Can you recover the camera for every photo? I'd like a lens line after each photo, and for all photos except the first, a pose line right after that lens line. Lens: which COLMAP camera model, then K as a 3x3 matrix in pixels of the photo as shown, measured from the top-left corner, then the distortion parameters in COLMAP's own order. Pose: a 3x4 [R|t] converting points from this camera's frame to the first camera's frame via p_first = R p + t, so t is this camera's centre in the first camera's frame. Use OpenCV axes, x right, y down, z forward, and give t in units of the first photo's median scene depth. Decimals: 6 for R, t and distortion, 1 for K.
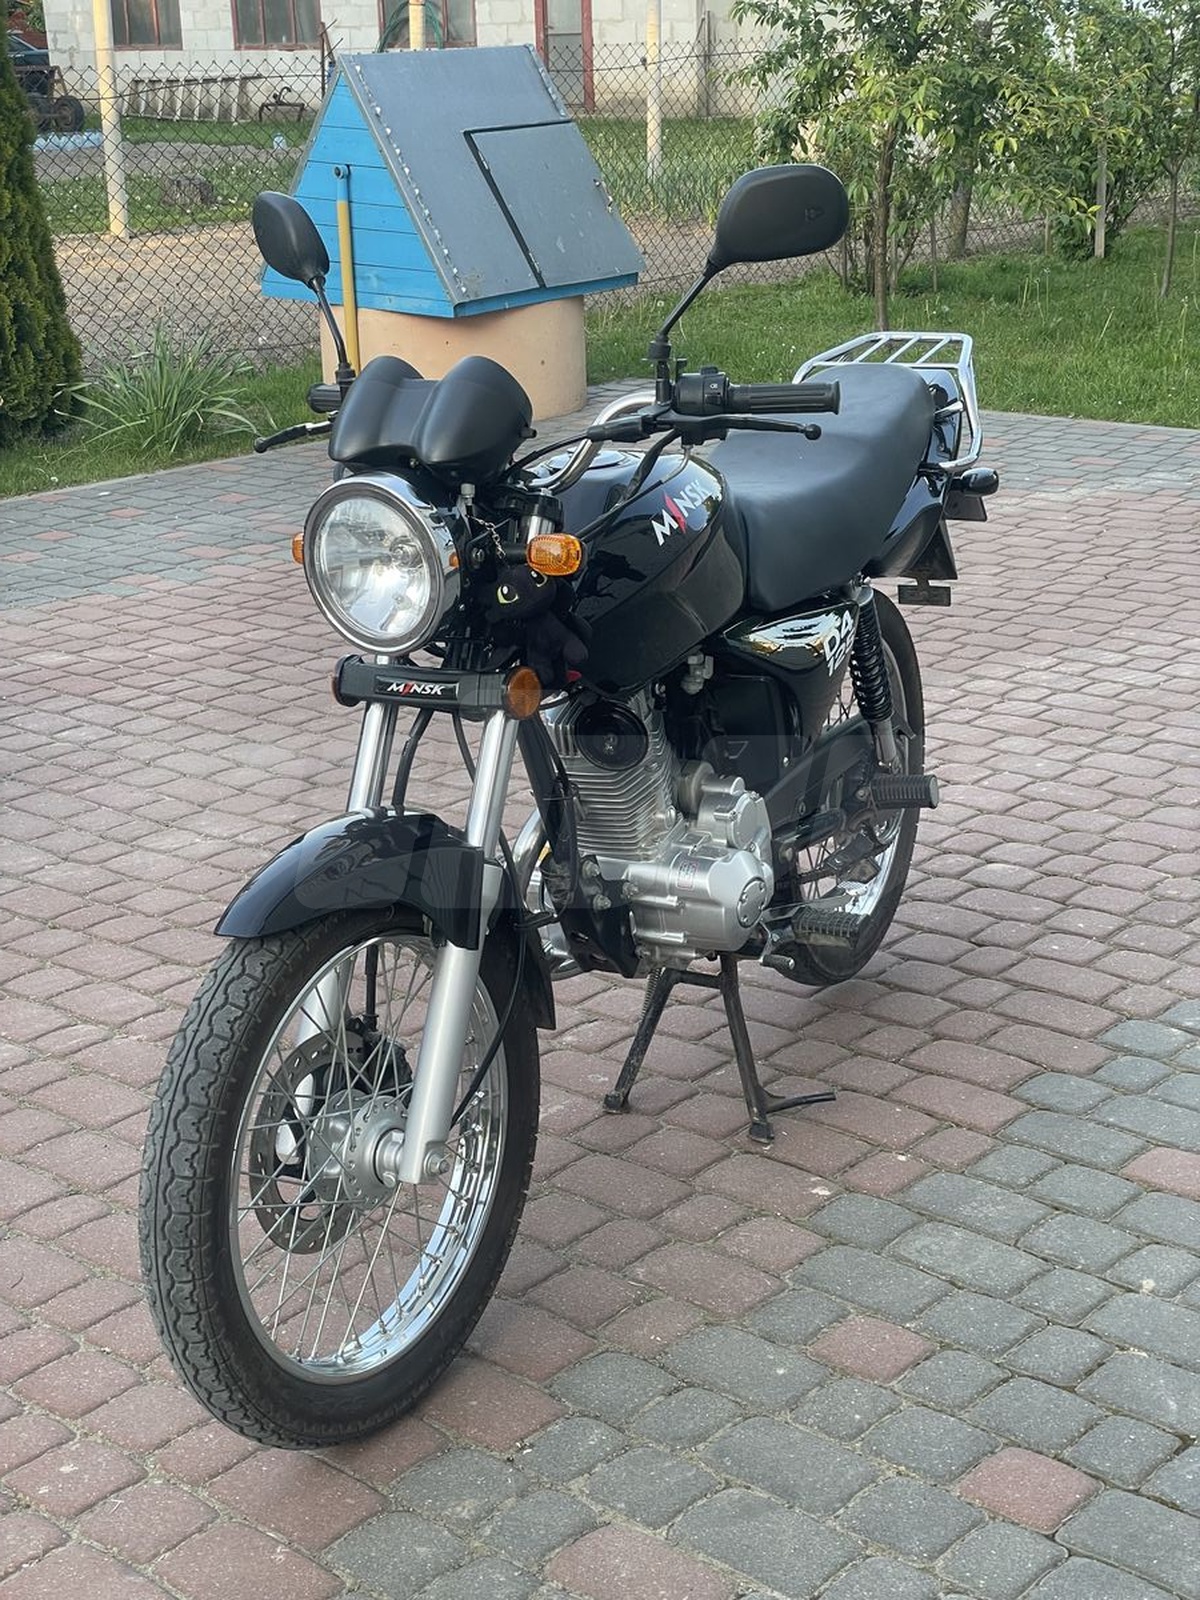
lens RADIAL K [[2374.9, 0, 600.0], [0, 2374.9, 800.0], [0, 0, 1]] dist [0.128031, 0.023299]
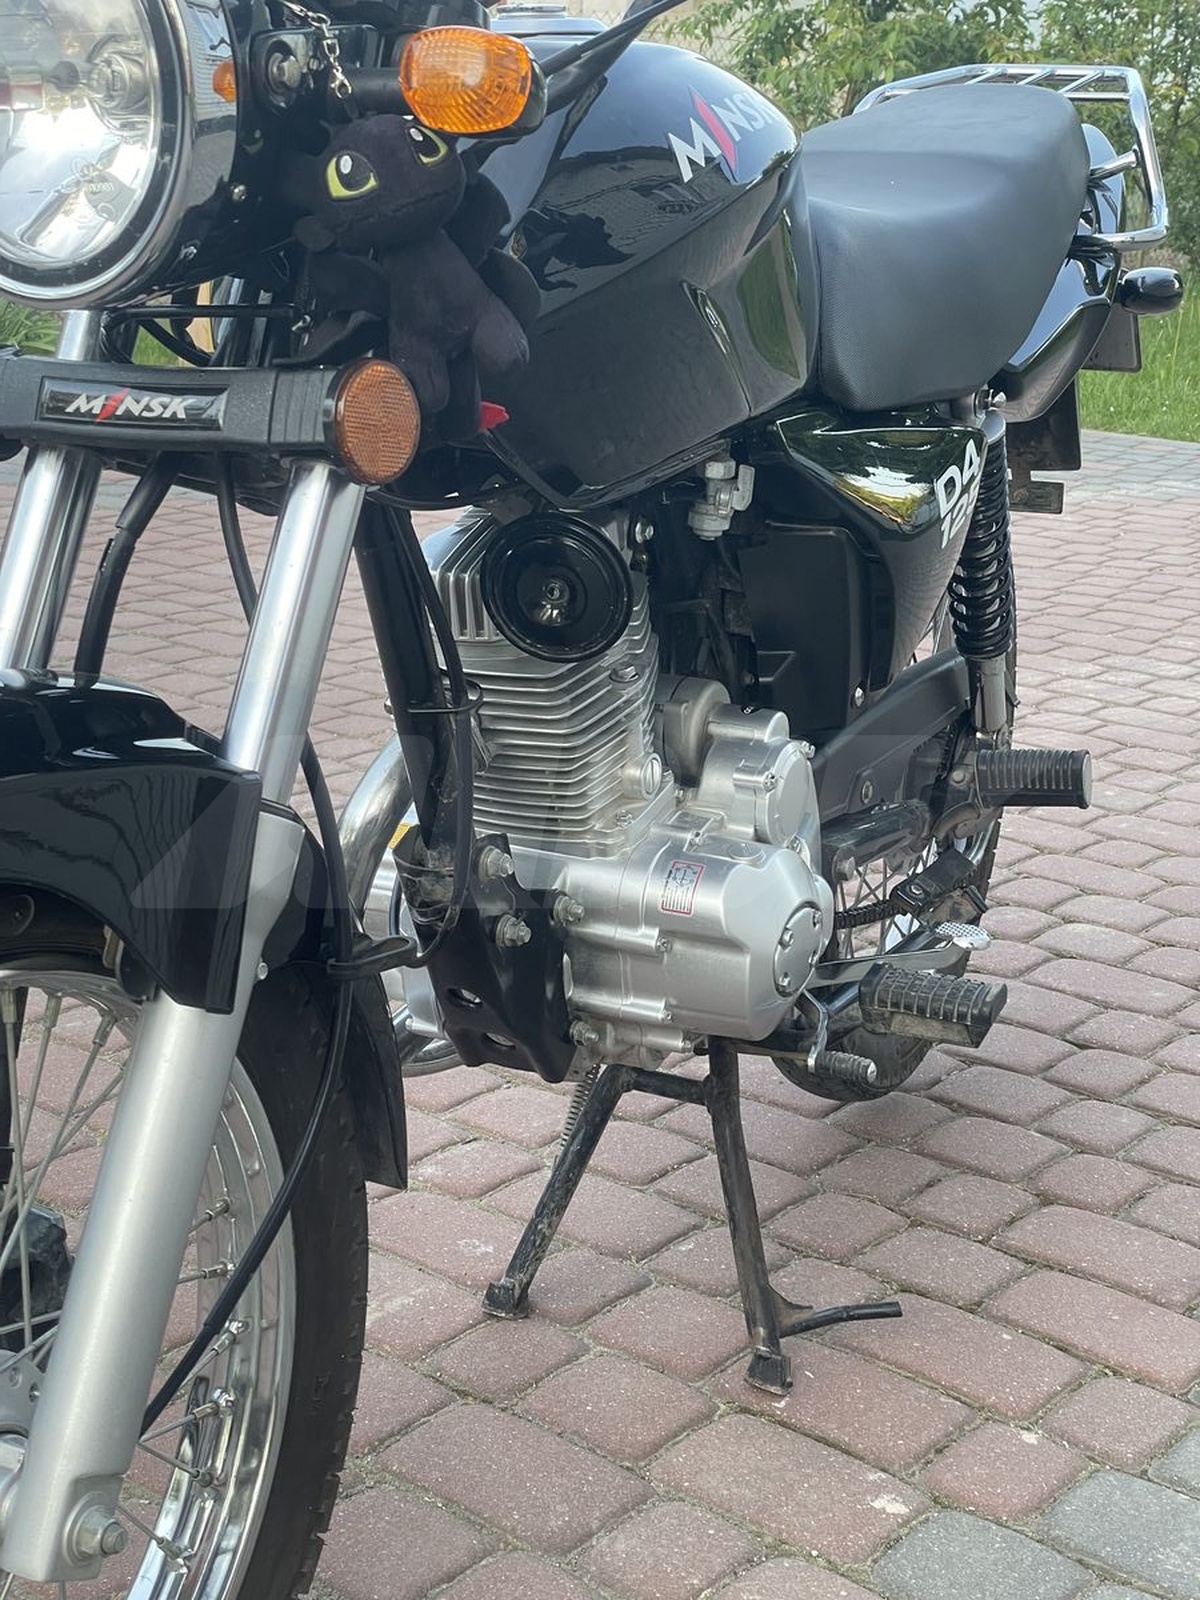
lens RADIAL K [[2374.9, 0, 600.0], [0, 2374.9, 800.0], [0, 0, 1]] dist [0.128031, 0.023299]
pose [[0.996864, 0.057264, 0.054625, -0.009275], [-0.055608, 0.997960, -0.031370, 0.027865], [-0.056310, 0.028234, 0.998014, 0.457477]]
